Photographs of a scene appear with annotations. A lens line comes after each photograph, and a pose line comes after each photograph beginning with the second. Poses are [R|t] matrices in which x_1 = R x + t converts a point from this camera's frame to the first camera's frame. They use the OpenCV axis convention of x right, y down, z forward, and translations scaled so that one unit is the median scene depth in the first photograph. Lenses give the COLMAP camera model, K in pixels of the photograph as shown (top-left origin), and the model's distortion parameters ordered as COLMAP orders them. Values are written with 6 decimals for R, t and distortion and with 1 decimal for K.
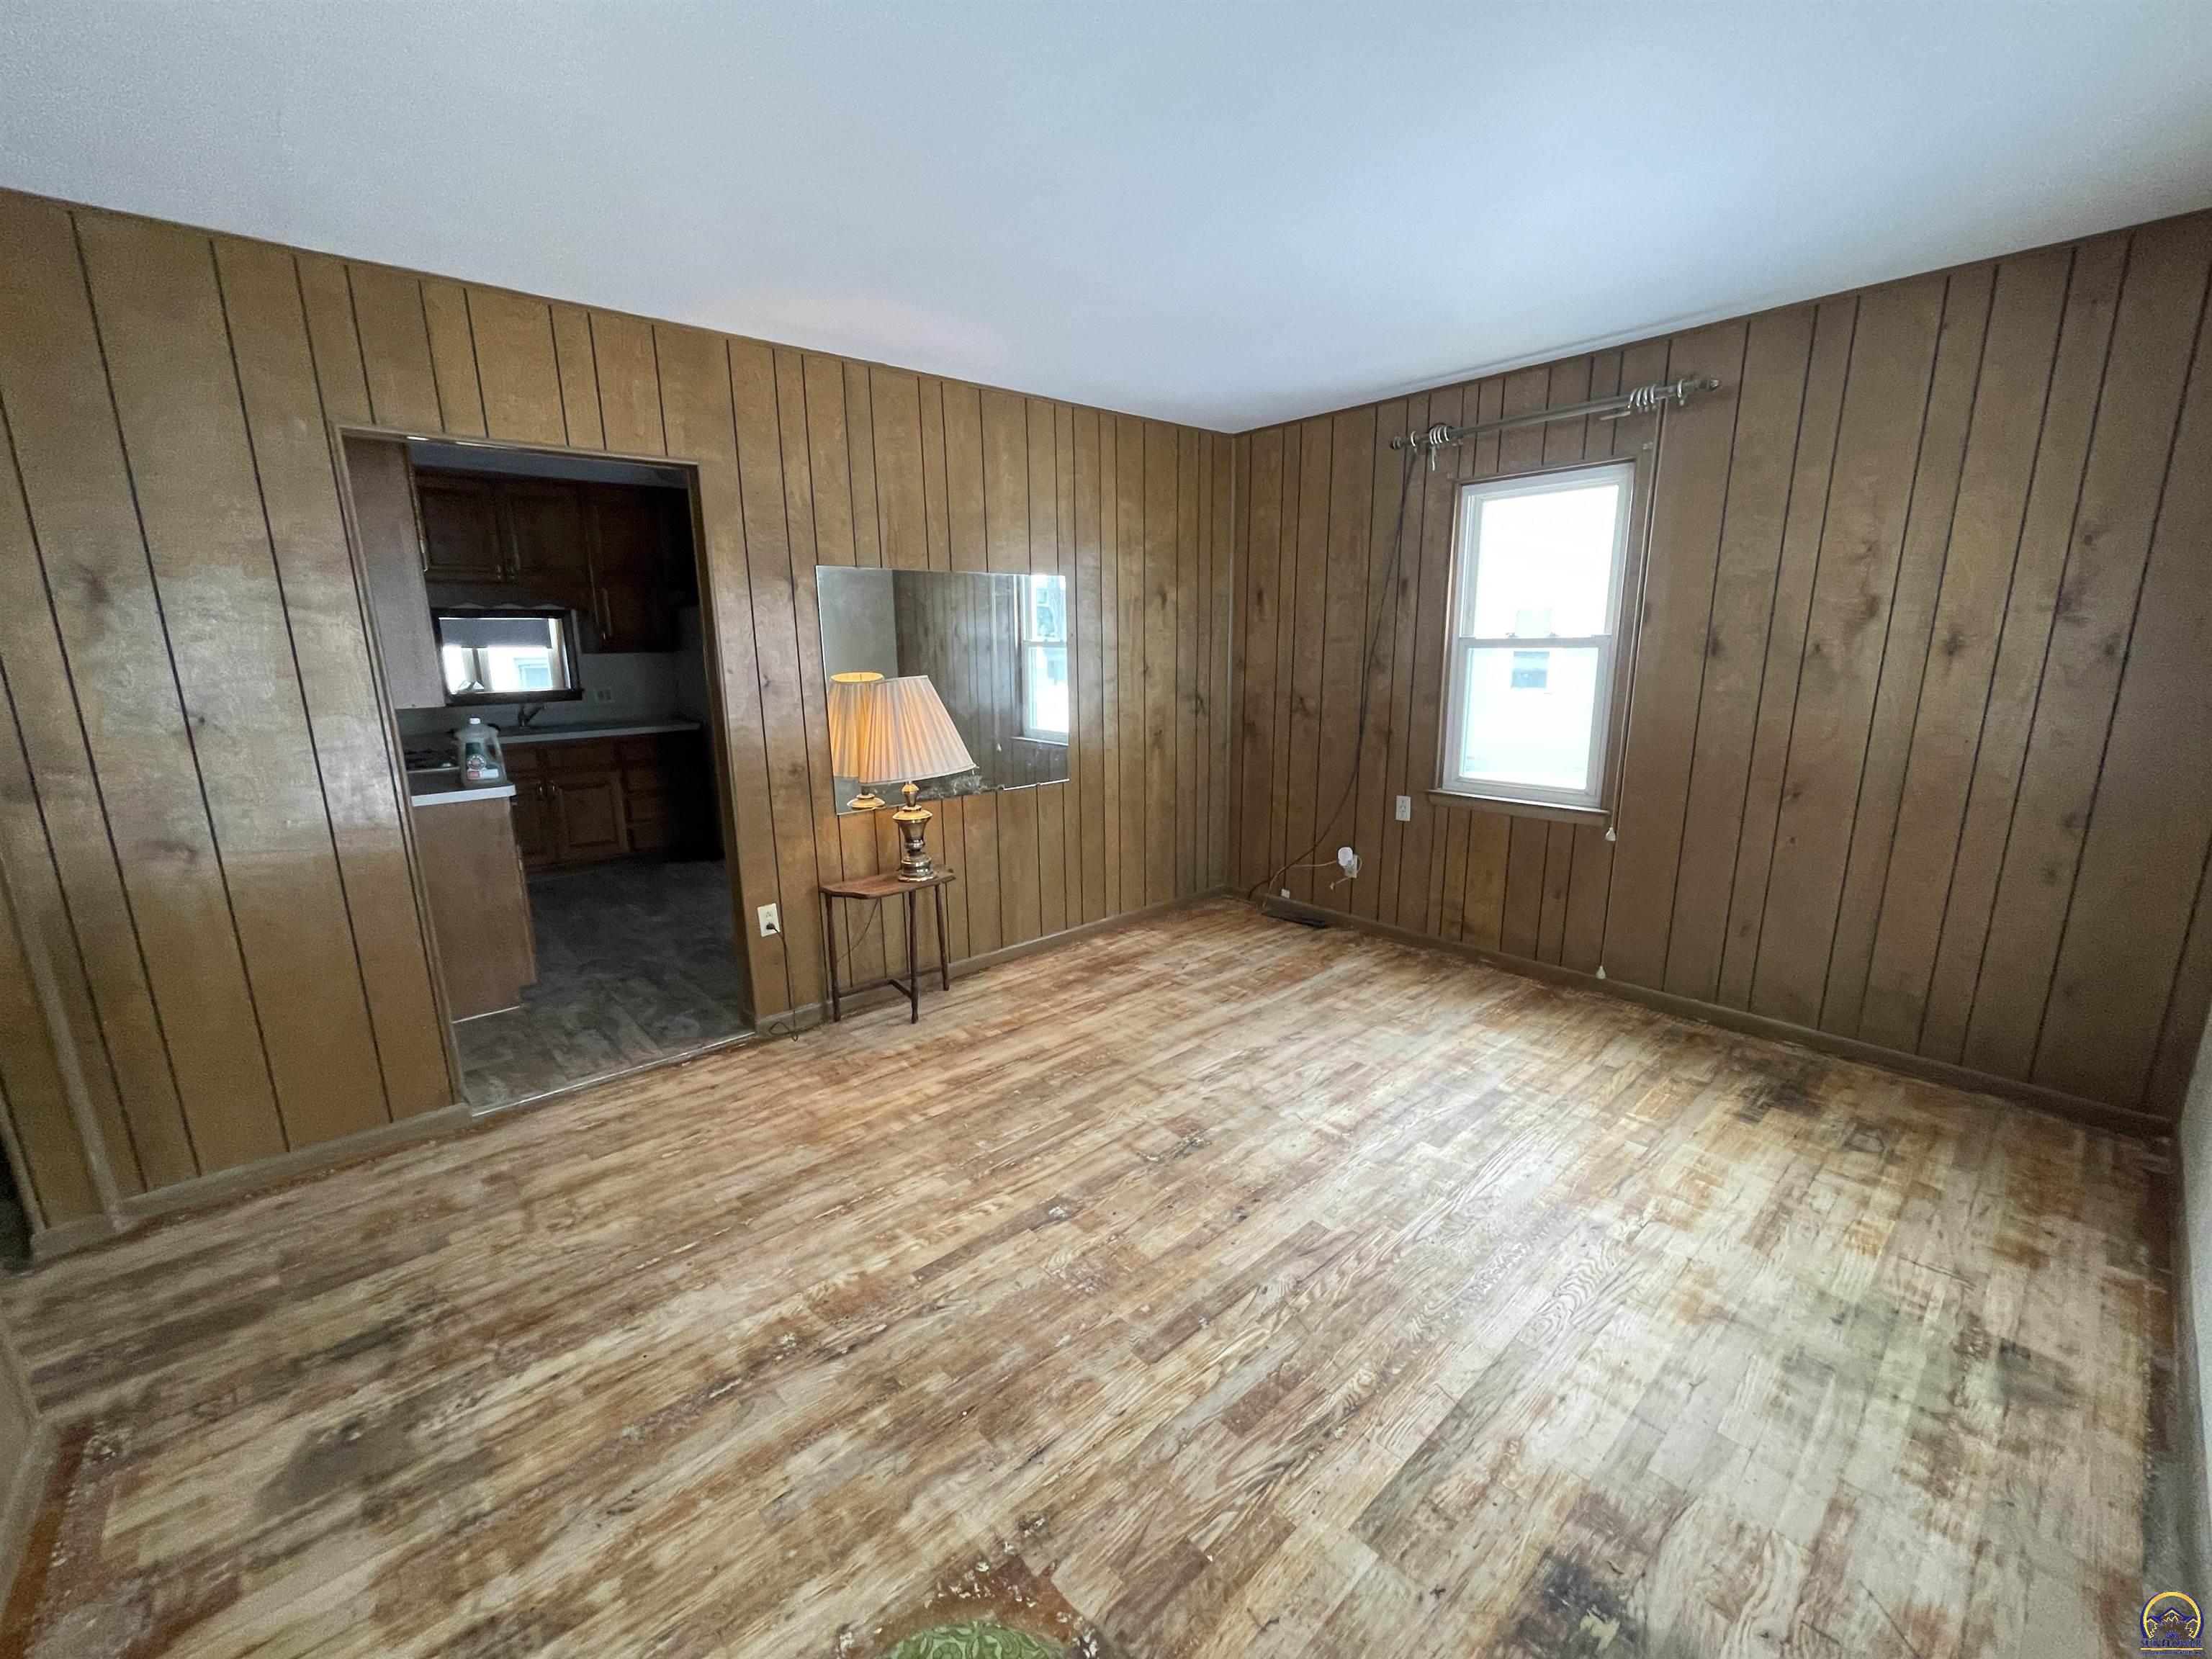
lens RADIAL K [[895.8, 0, 1098.5], [0, 895.8, 833.8], [0, 0, 1]] dist [-0.001528, 0.000072]
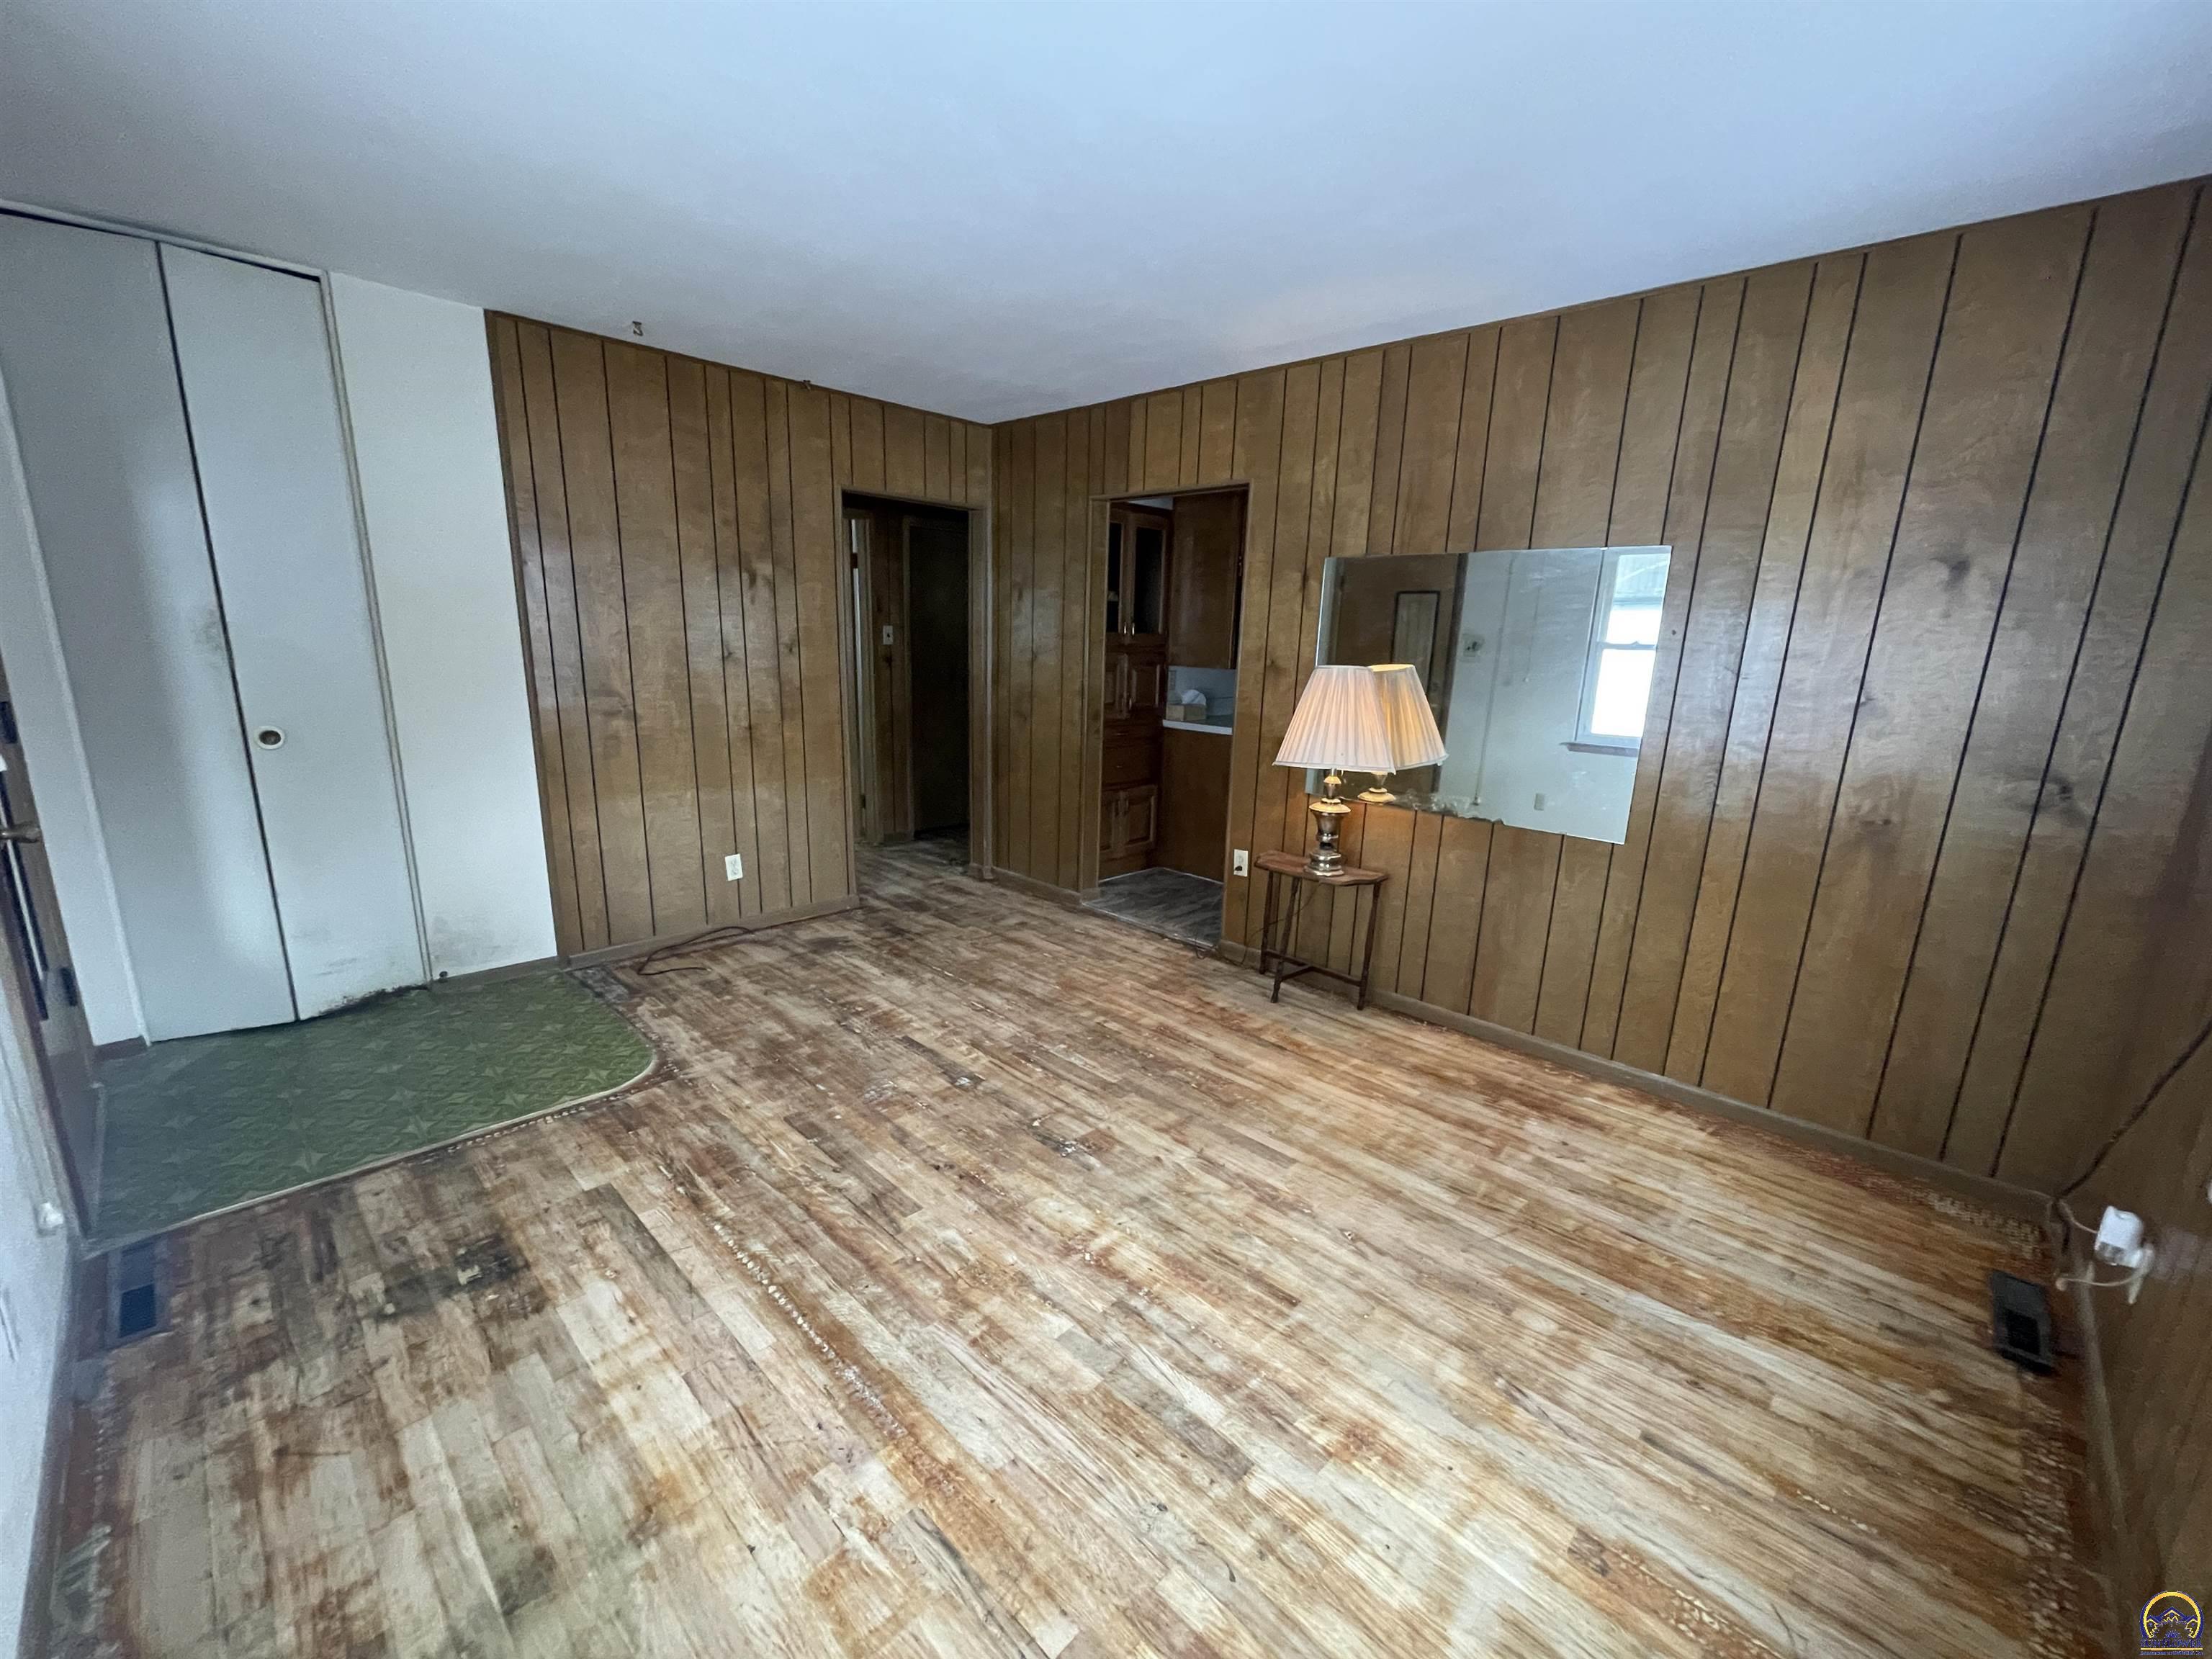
lens RADIAL K [[895.8, 0, 1098.5], [0, 895.8, 833.8], [0, 0, 1]] dist [-0.001528, 0.000072]
pose [[0.076745, 0.237411, -0.968373, 0.956120], [-0.244980, 0.945954, 0.212500, -0.184026], [0.966486, 0.220924, 0.130758, 0.833682]]
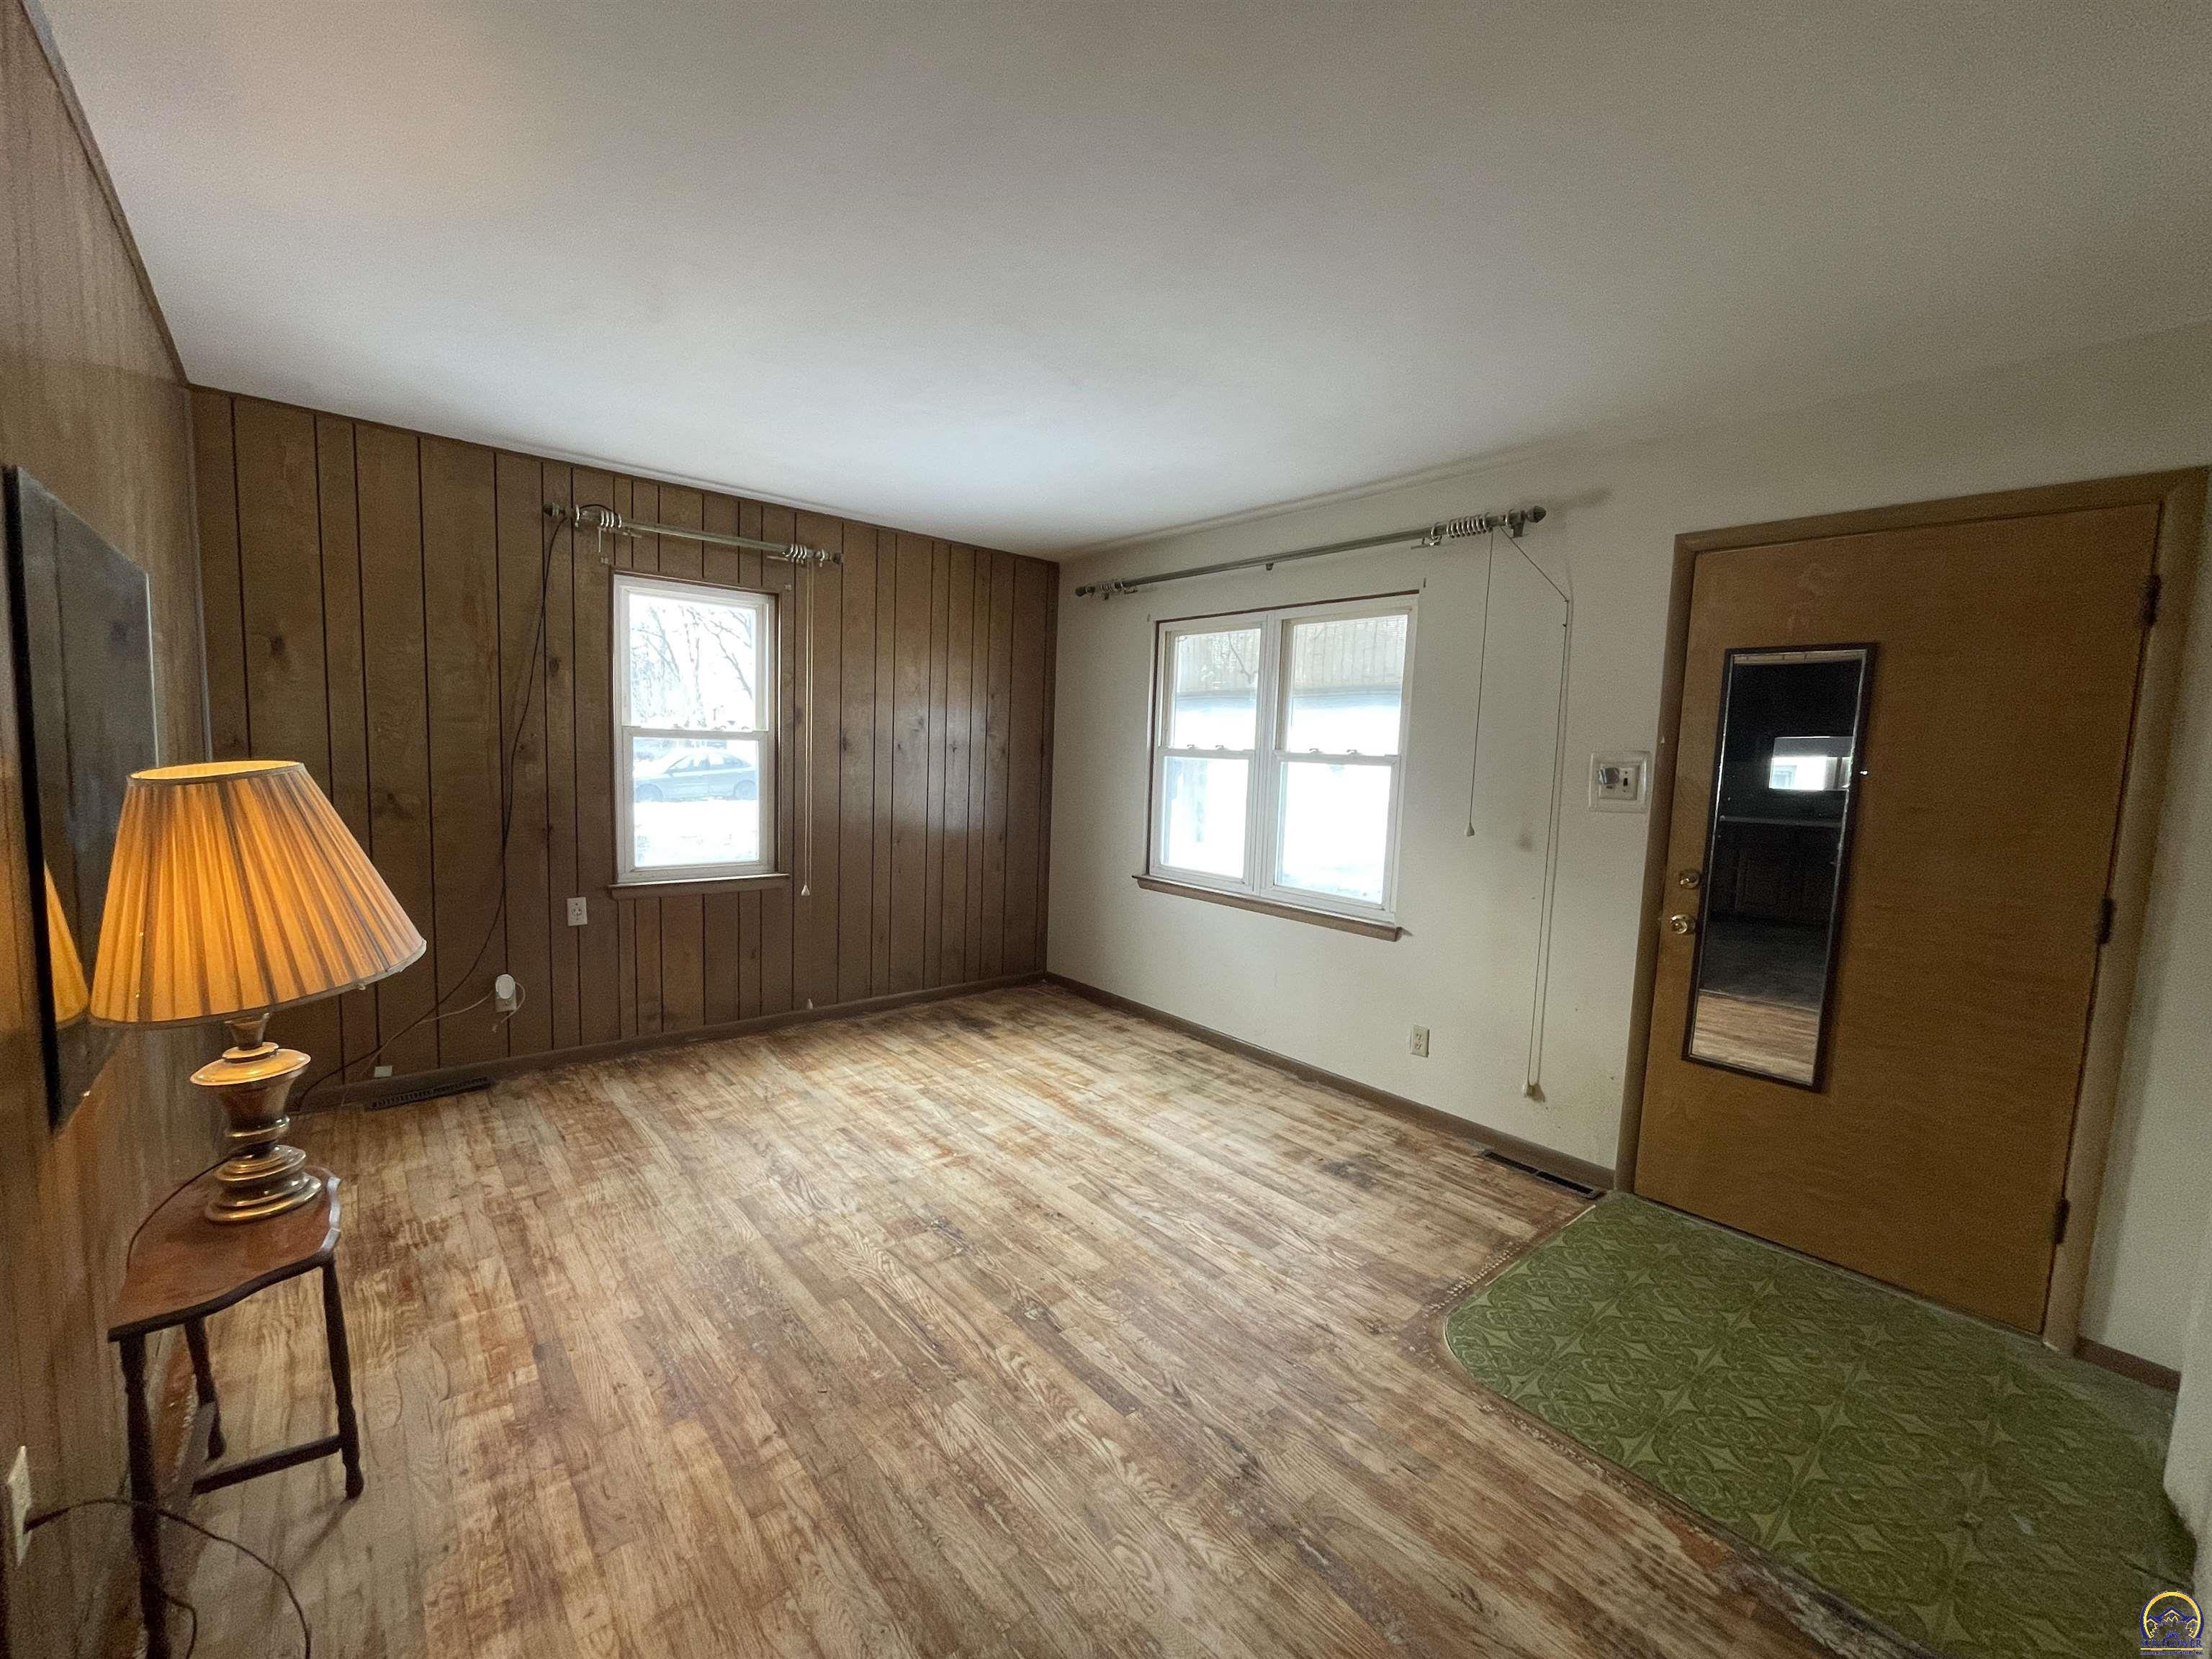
lens RADIAL K [[894.1, 0, 1099.4], [0, 894.1, 837.8], [0, 0, 1]] dist [0.002034, 0.000158]
pose [[0.016923, -0.081787, 0.996506, -0.846544], [0.177373, 0.981087, 0.077509, -0.123639], [-0.983998, 0.175442, 0.031109, 0.716397]]
